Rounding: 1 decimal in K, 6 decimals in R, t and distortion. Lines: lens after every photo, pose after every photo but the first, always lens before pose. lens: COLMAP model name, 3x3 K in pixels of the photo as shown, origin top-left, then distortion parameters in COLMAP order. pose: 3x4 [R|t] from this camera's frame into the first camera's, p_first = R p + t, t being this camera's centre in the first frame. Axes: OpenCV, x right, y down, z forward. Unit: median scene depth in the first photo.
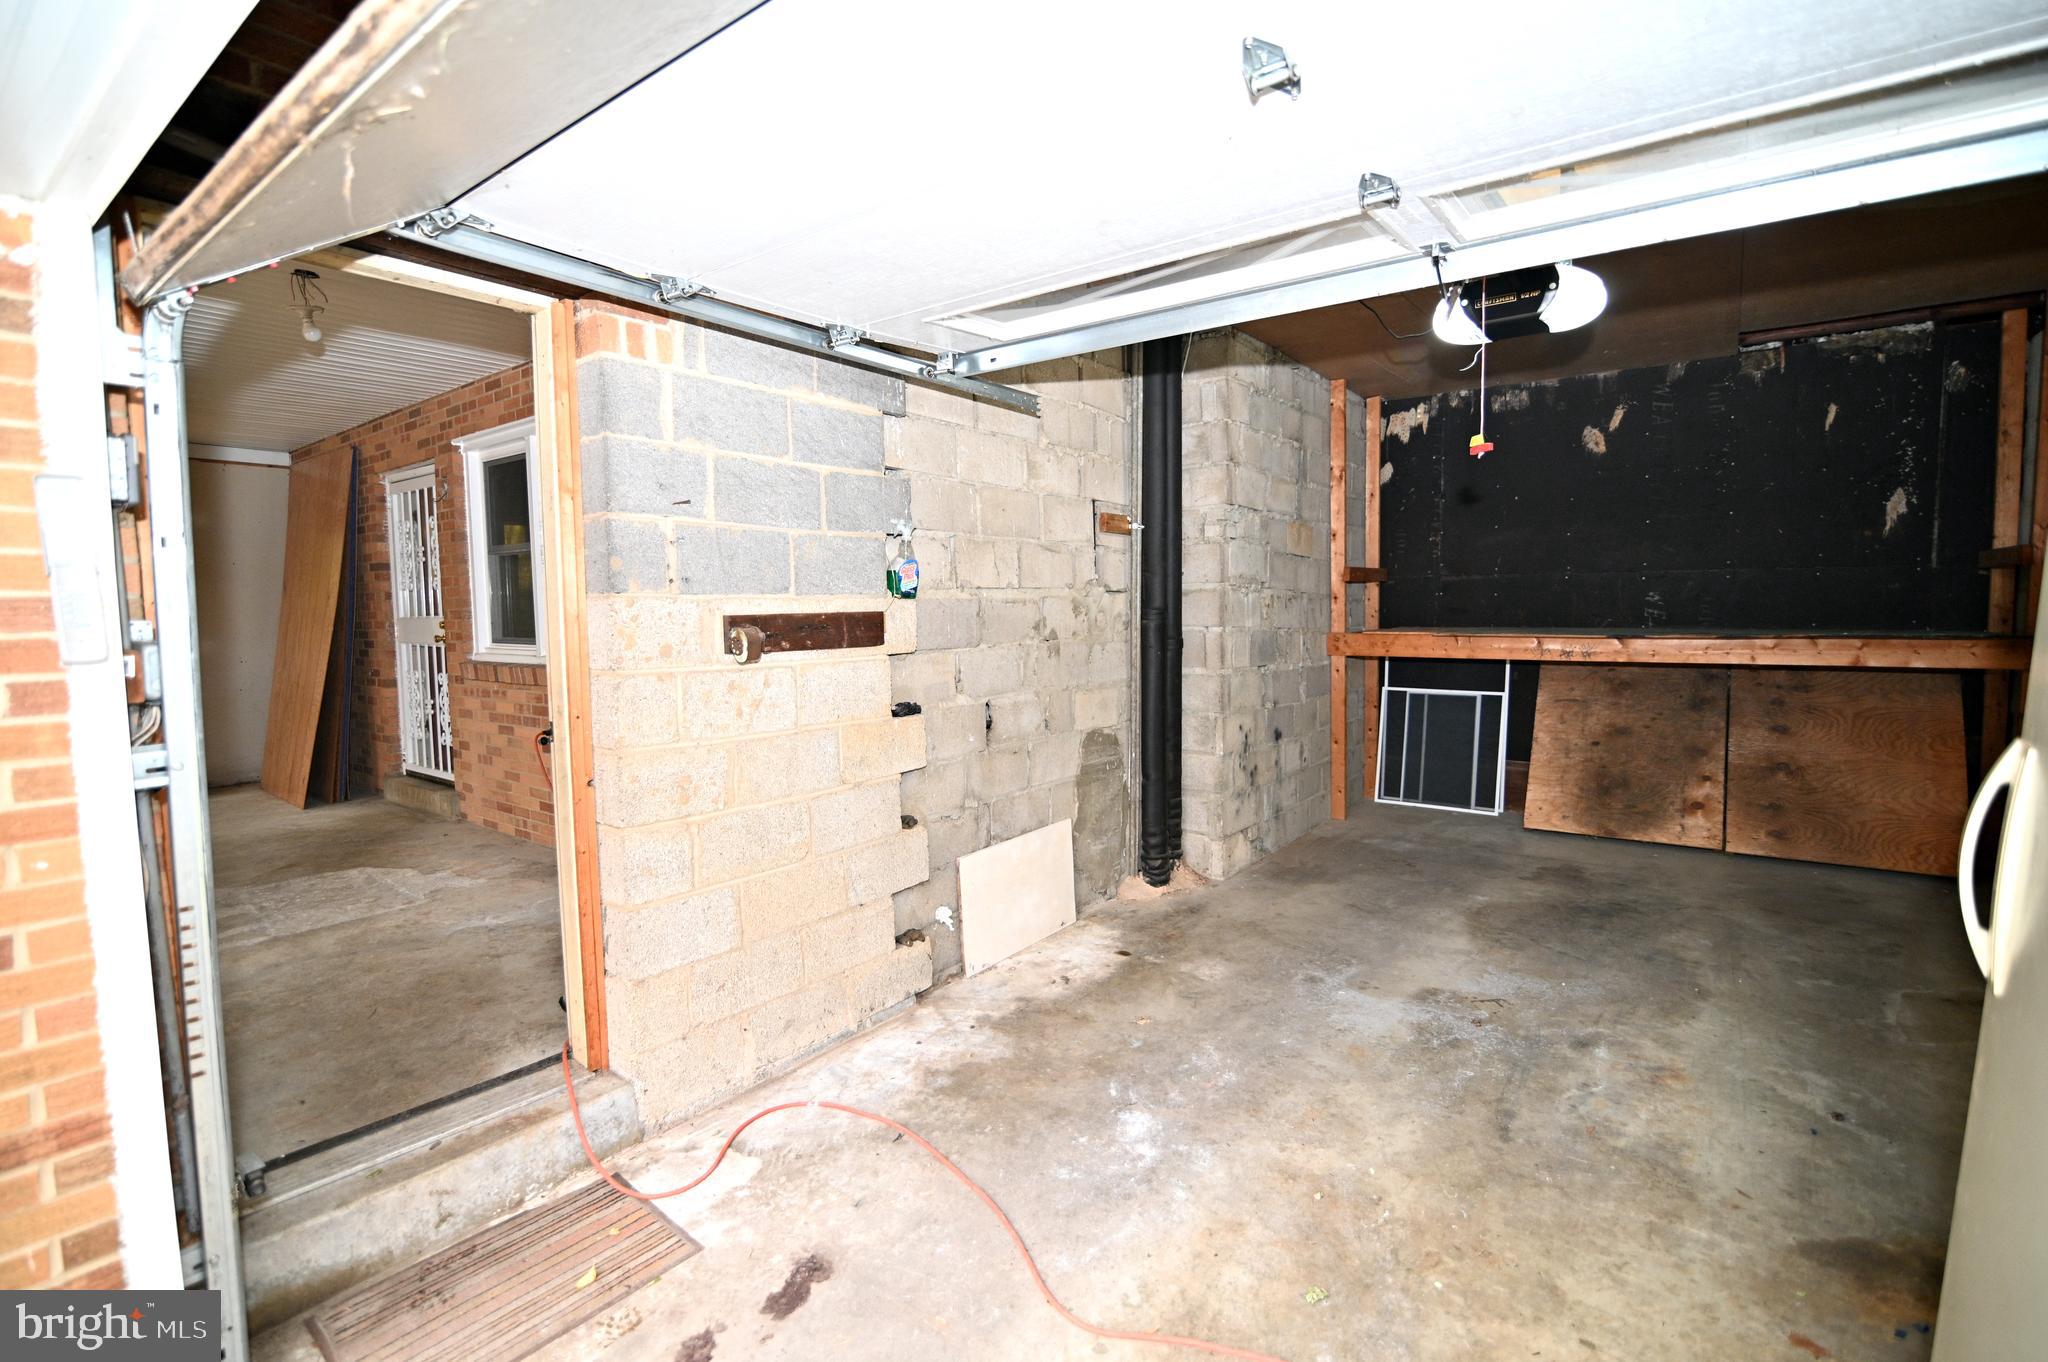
lens RADIAL K [[933.0, 0, 1021.9], [0, 933.0, 681.3], [0, 0, 1]] dist [-0.021824, 0.001316]
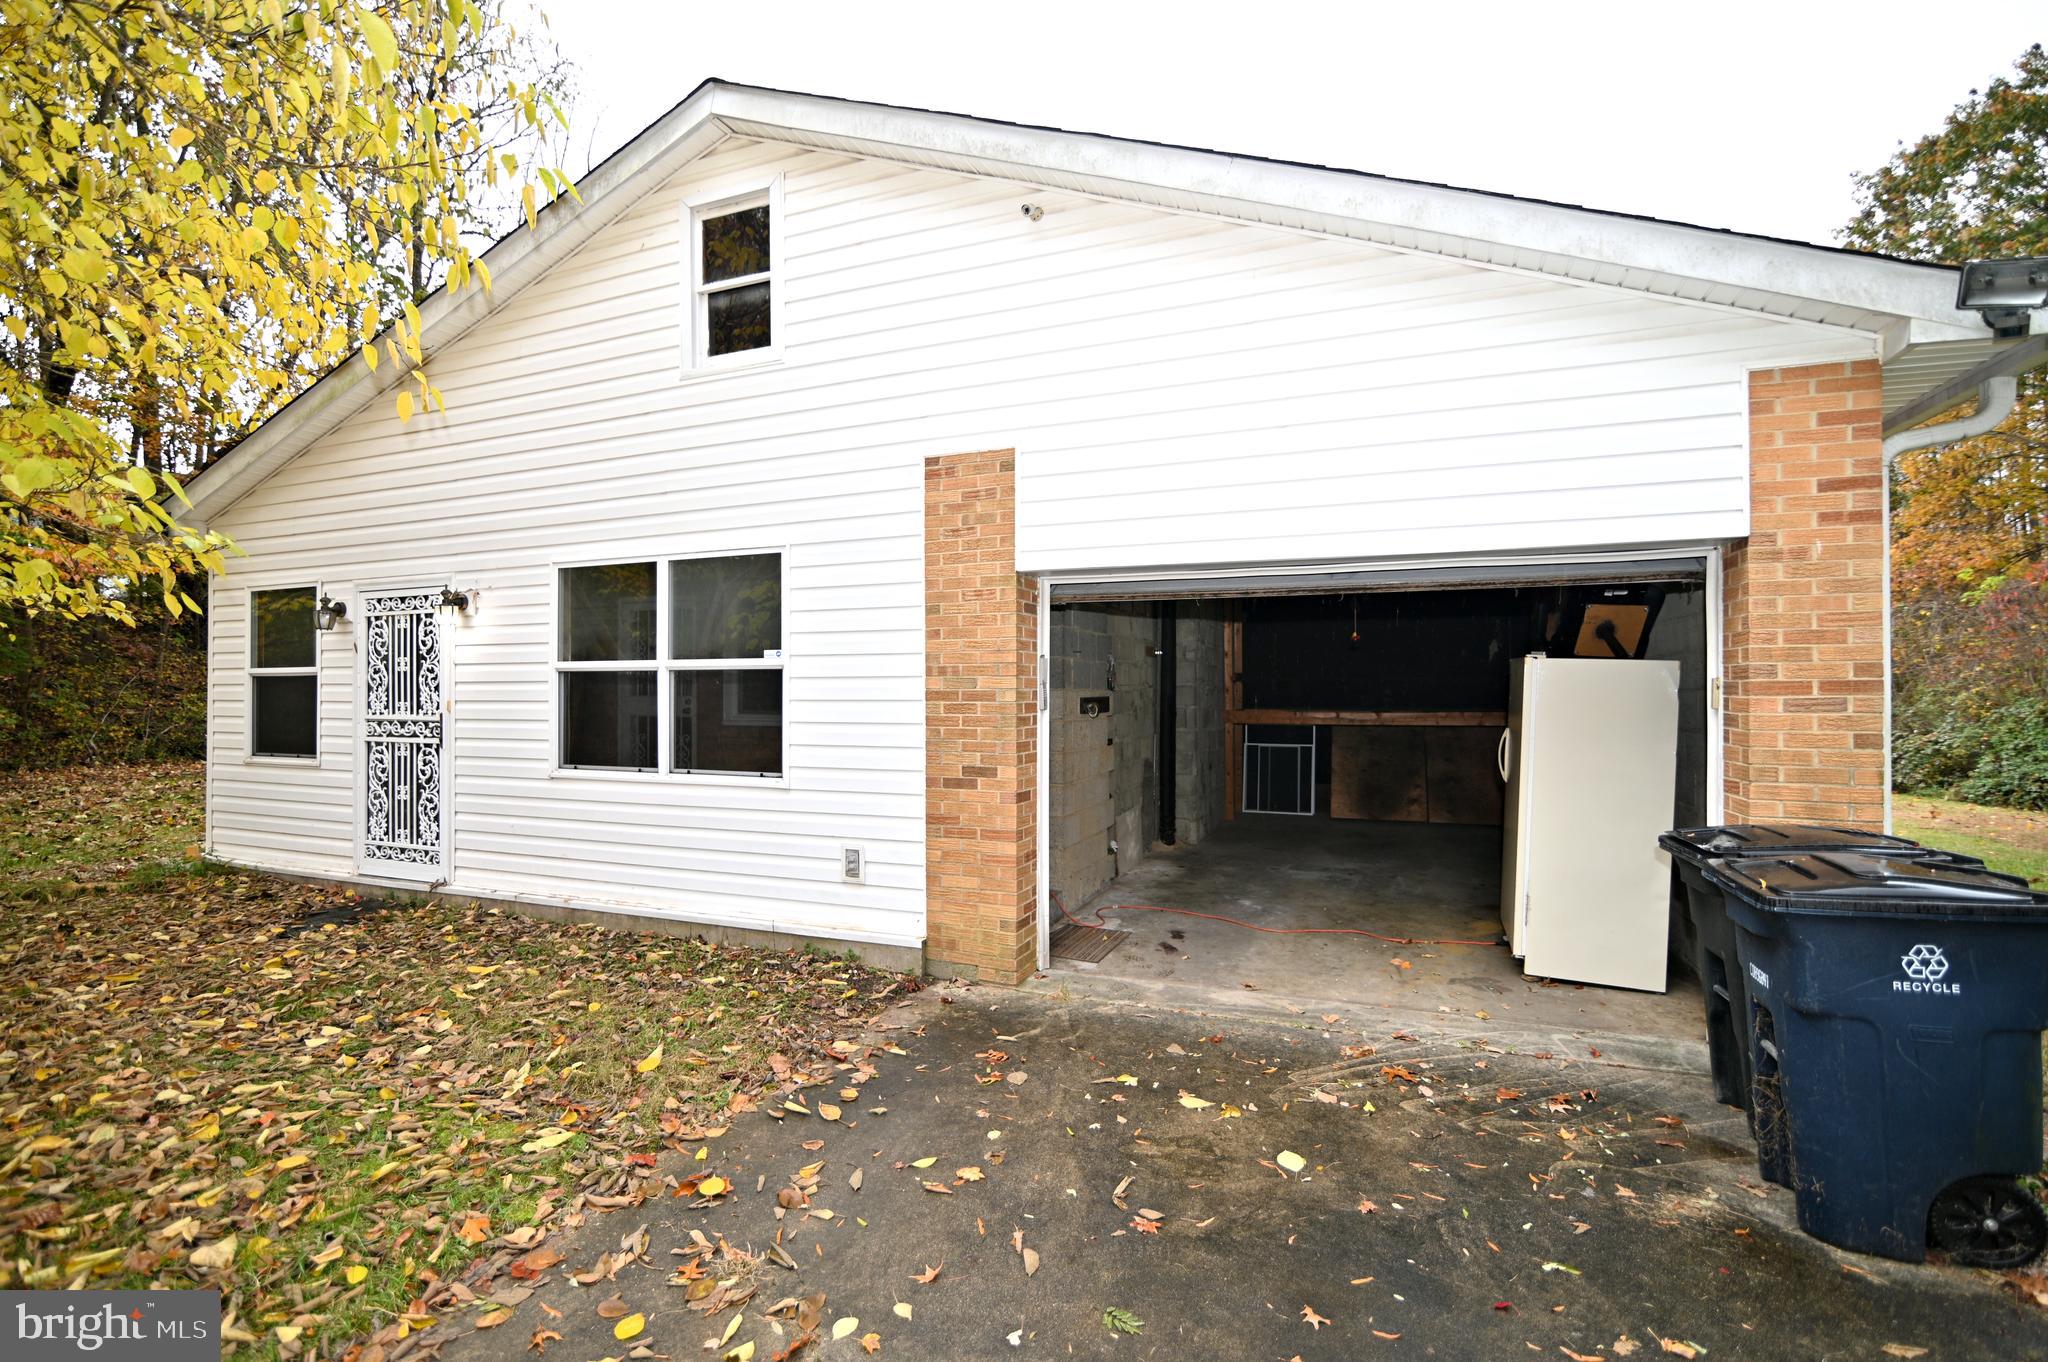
lens RADIAL K [[933.0, 0, 1023.0], [0, 933.0, 688.1], [0, 0, 1]] dist [-0.021824, 0.001316]
pose [[0.962462, 0.009195, 0.271259, -0.555873], [0.014367, 0.996299, -0.084748, 0.053136], [-0.271034, 0.085464, 0.958768, -0.626265]]
